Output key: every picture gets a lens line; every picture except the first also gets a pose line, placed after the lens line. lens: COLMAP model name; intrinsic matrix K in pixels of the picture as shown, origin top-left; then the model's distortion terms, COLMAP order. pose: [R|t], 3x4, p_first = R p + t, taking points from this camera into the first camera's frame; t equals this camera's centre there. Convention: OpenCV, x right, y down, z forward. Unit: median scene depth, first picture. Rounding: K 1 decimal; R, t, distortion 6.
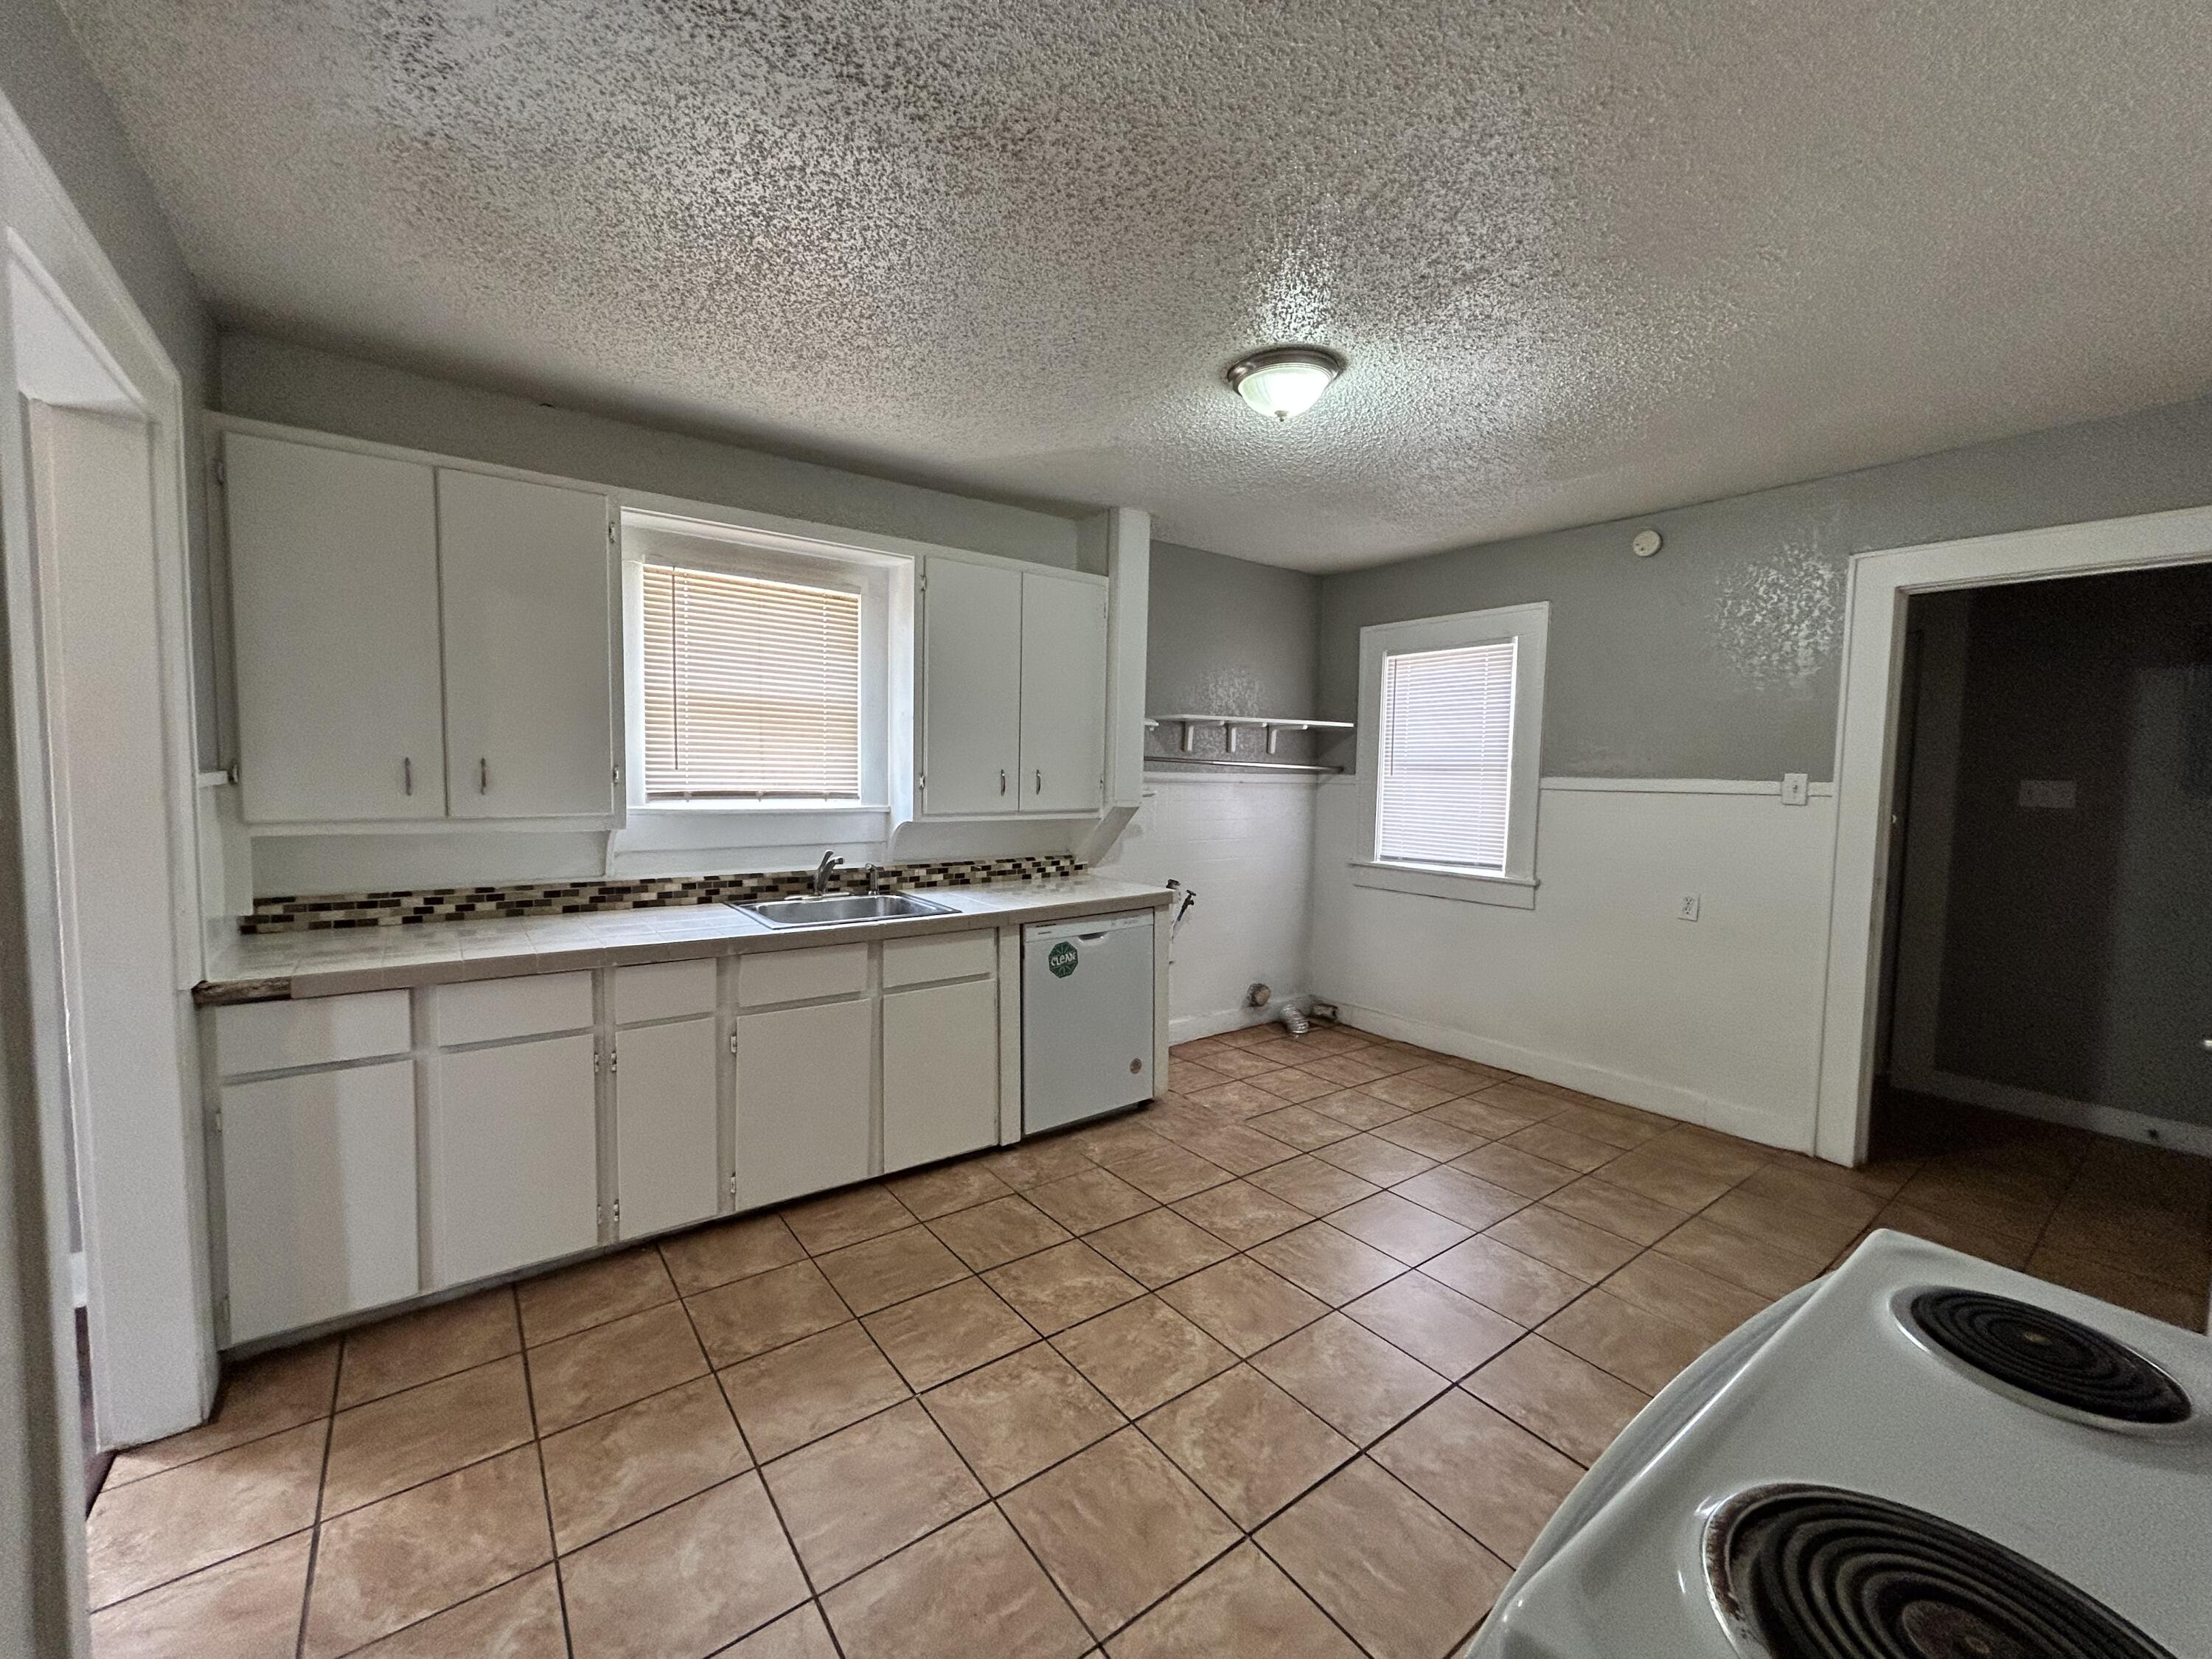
lens RADIAL K [[893.6, 0, 1107.8], [0, 893.6, 818.0], [0, 0, 1]] dist [0.001916, 0.000136]
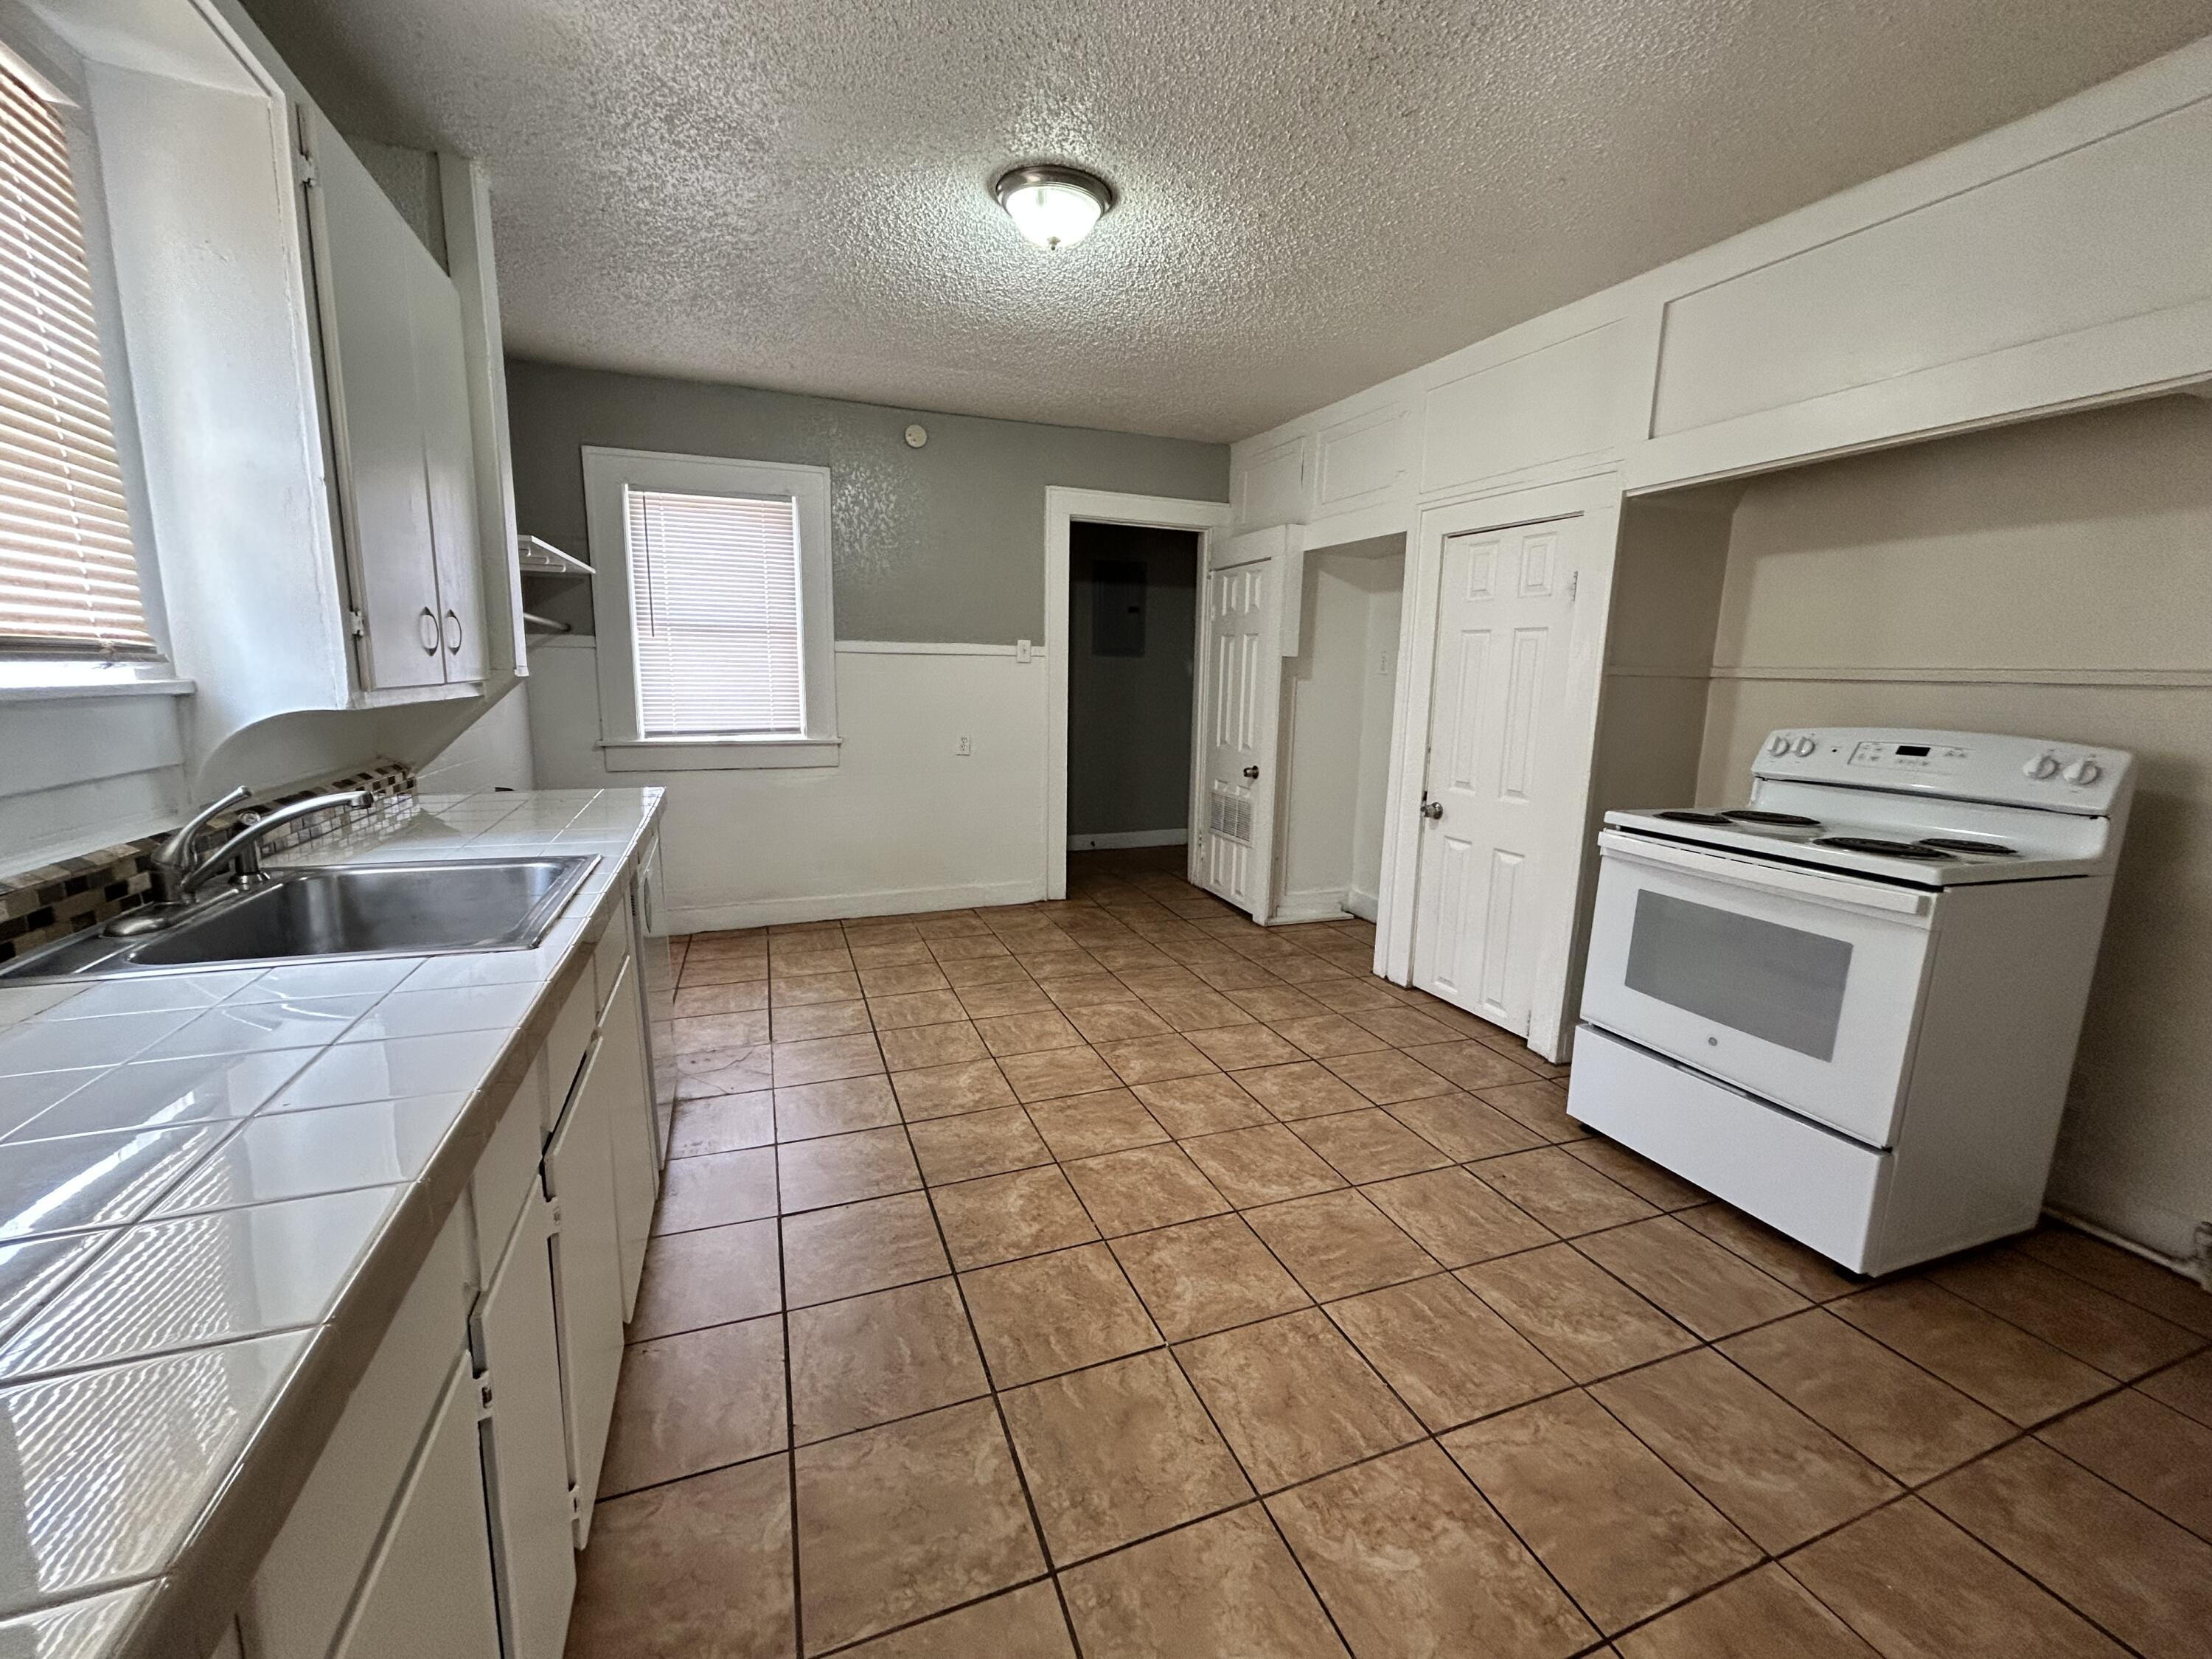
lens RADIAL K [[893.6, 0, 1107.8], [0, 893.6, 818.0], [0, 0, 1]] dist [0.001916, 0.000136]
pose [[0.270796, -0.170663, 0.947388, -0.590867], [0.038786, 0.985294, 0.166405, -0.002605], [-0.961855, -0.008317, 0.273433, 0.504373]]
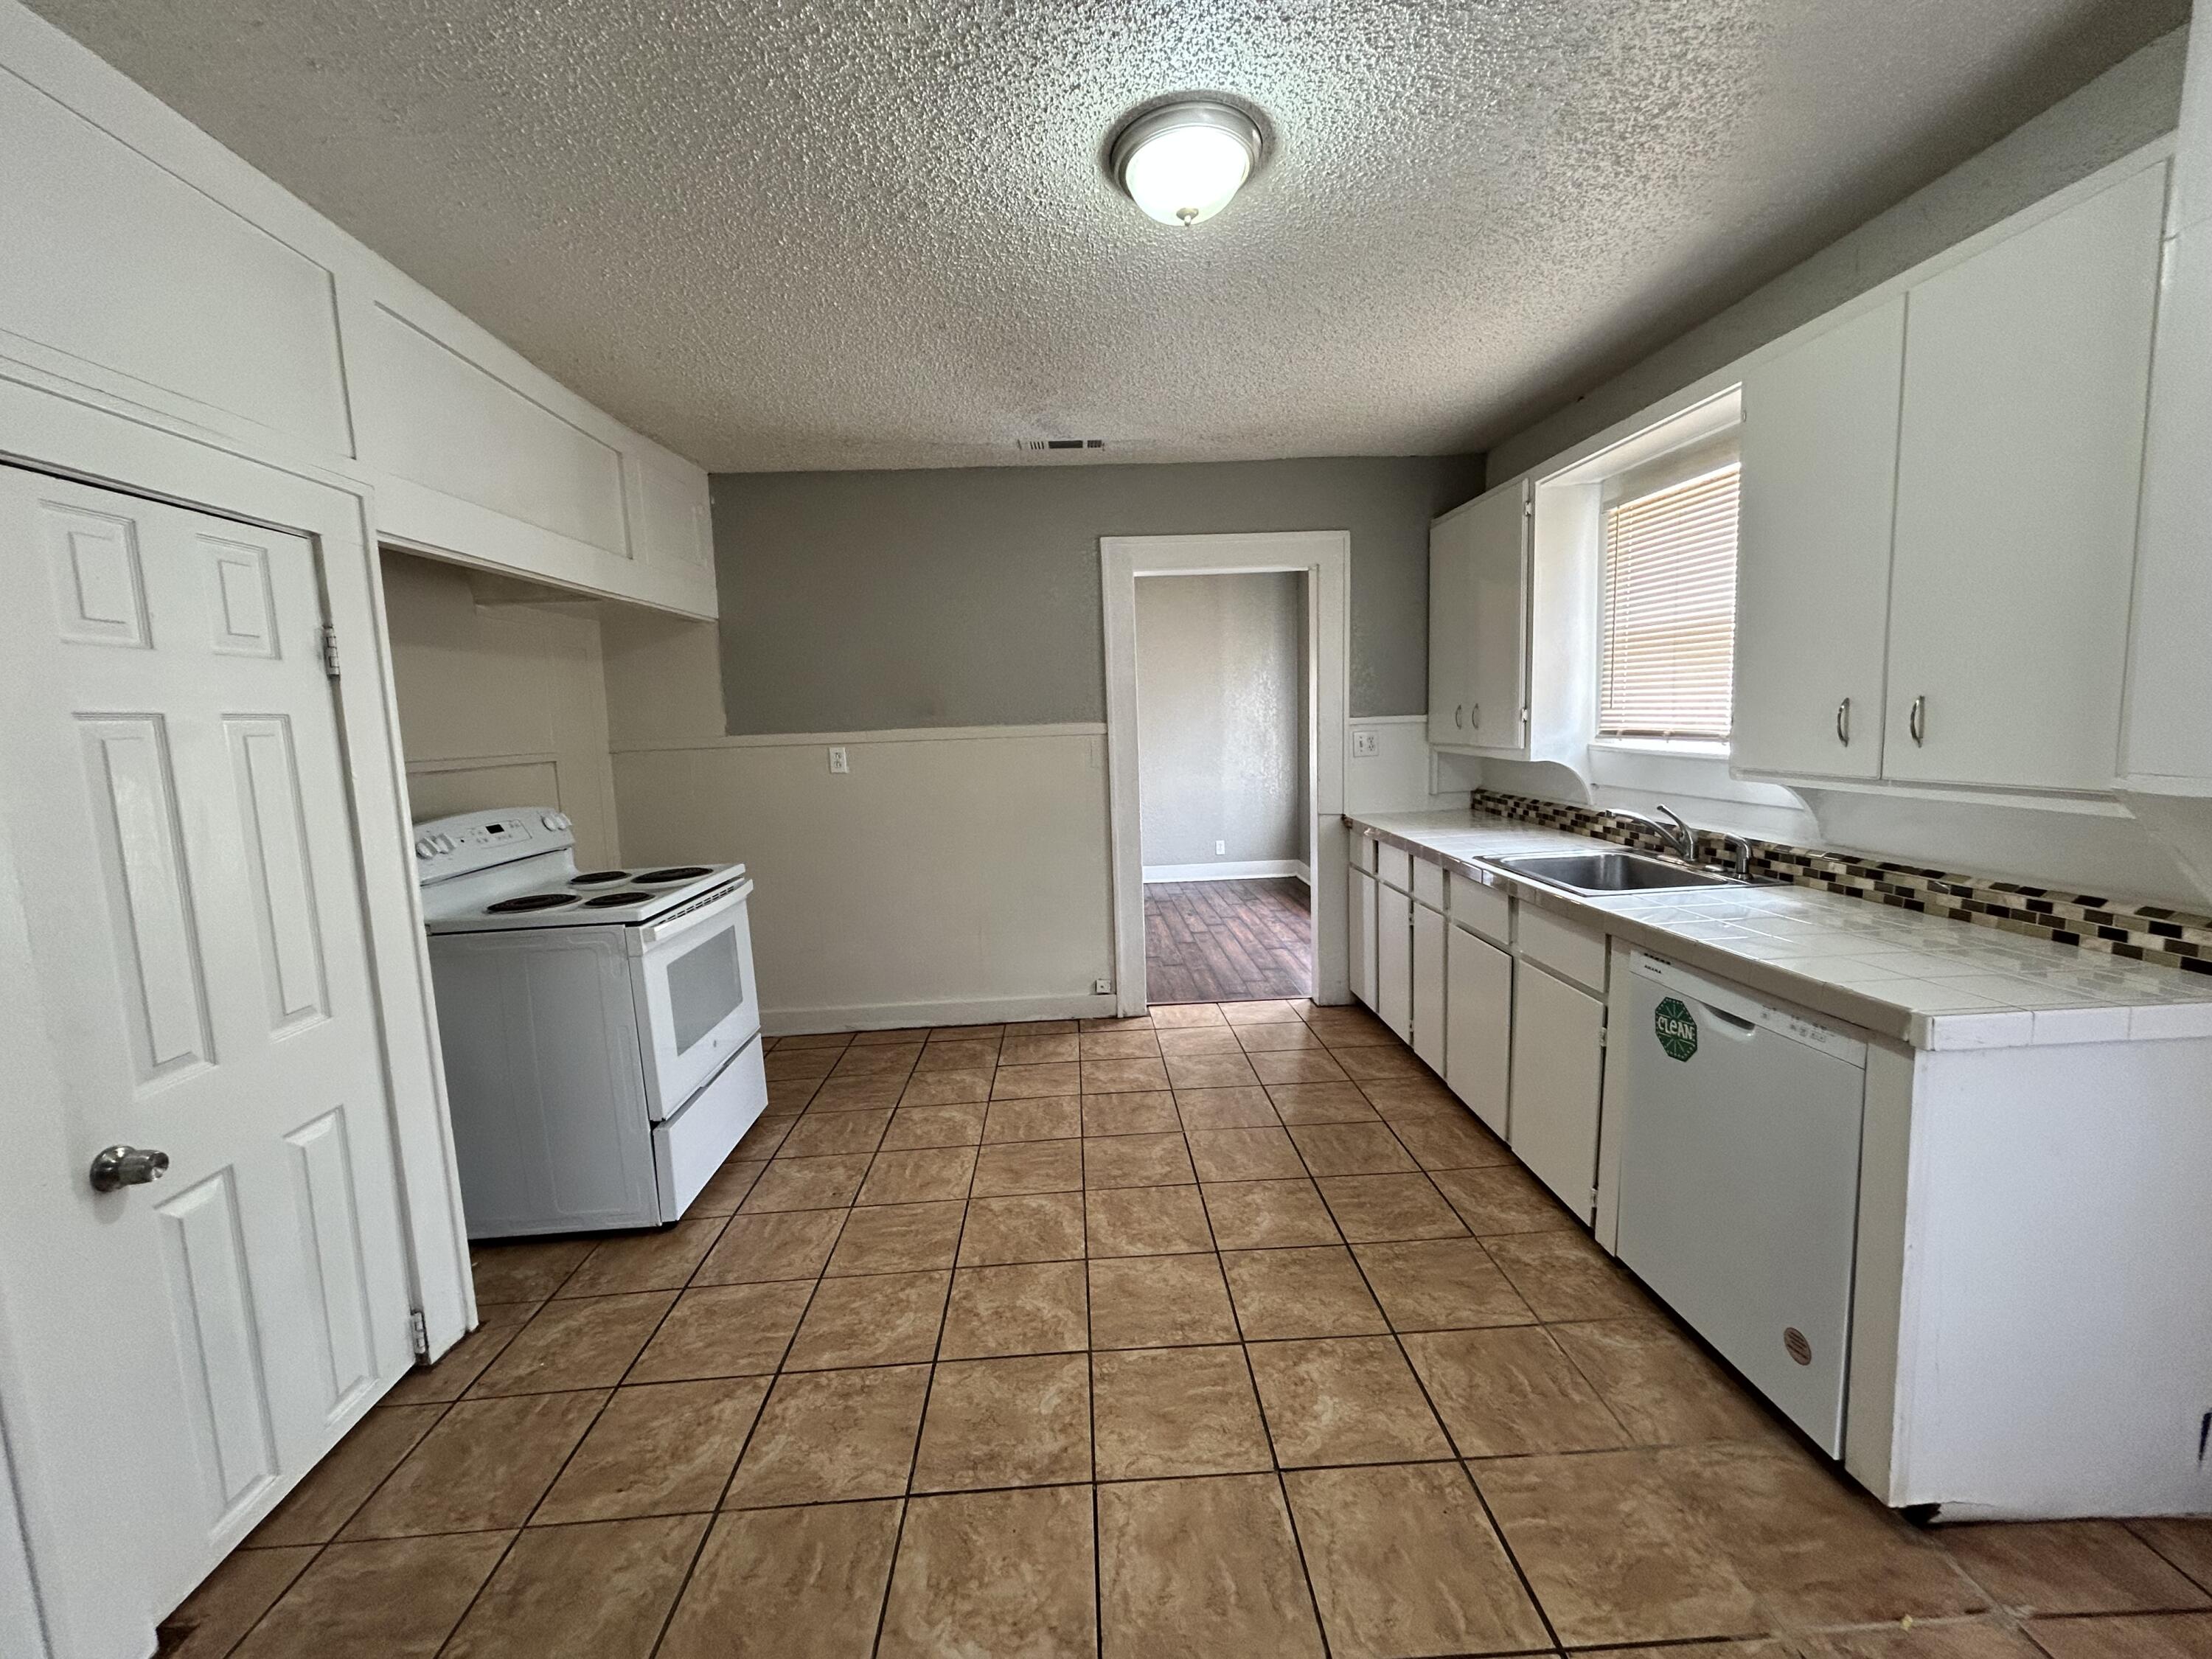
lens RADIAL K [[893.6, 0, 1107.8], [0, 893.6, 818.0], [0, 0, 1]] dist [0.001916, 0.000136]
pose [[-0.566920, 0.093990, -0.818393, 0.641885], [-0.025216, 0.991024, 0.131284, -0.046272], [0.823387, 0.095064, -0.559461, 1.036104]]
